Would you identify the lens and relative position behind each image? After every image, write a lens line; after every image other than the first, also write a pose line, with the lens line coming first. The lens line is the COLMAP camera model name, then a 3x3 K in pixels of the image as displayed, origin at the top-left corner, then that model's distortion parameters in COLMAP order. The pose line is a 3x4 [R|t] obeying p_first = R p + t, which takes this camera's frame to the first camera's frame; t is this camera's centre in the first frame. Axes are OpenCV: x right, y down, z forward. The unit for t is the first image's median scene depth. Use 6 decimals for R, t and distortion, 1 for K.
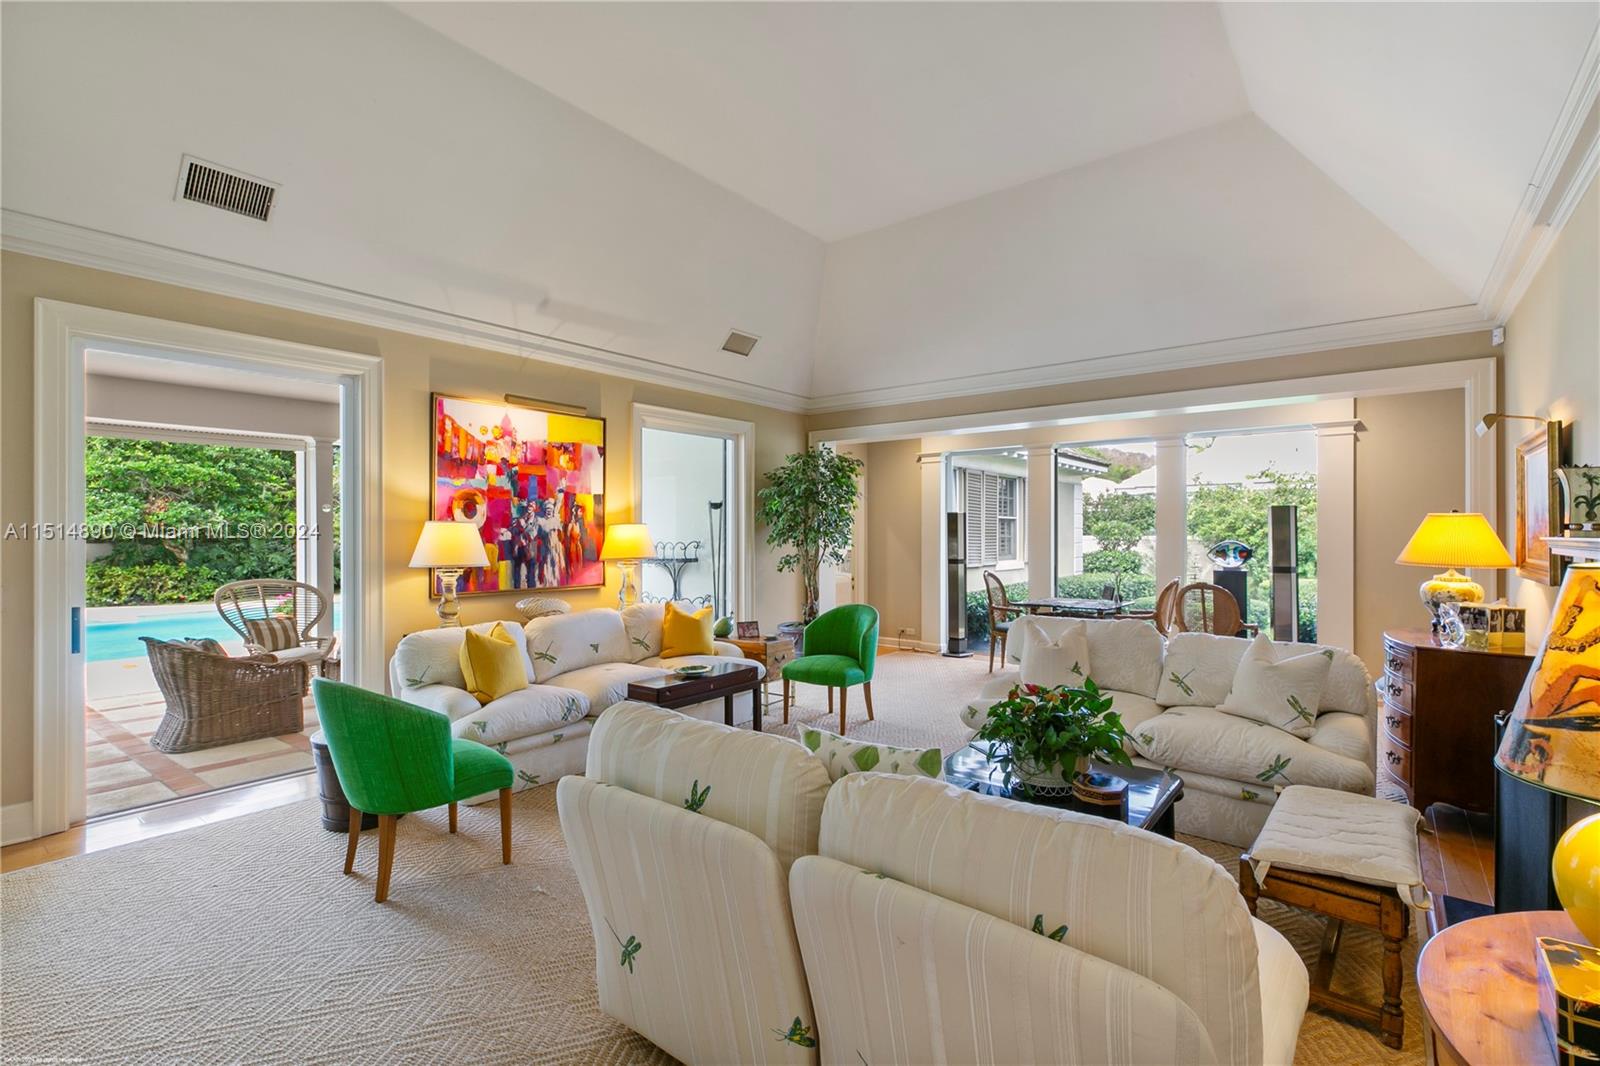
lens RADIAL K [[723.6, 0, 799.7], [0, 723.6, 531.1], [0, 0, 1]] dist [0.008374, -0.000543]
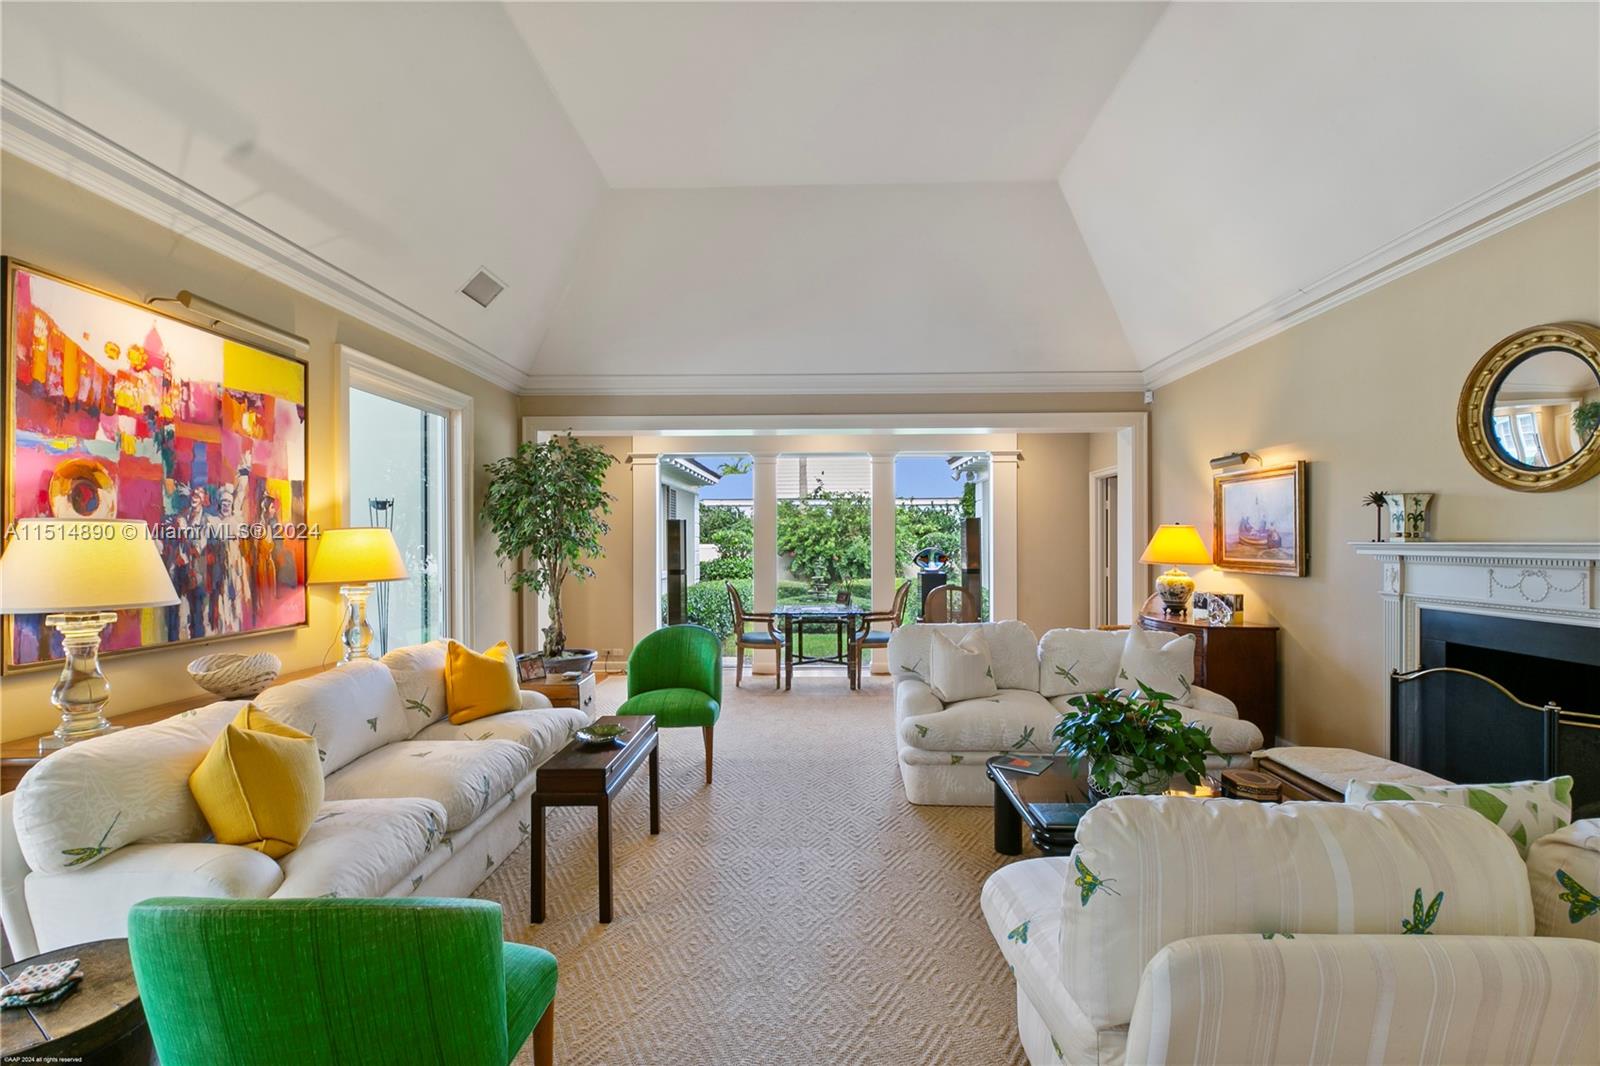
lens RADIAL K [[723.6, 0, 799.4], [0, 723.6, 542.8], [0, 0, 1]] dist [0.008374, -0.000543]
pose [[0.803129, -0.003023, 0.595798, -0.330023], [0.001606, 0.999994, 0.002908, 0.002111], [-0.595803, -0.001378, 0.803129, 0.250546]]
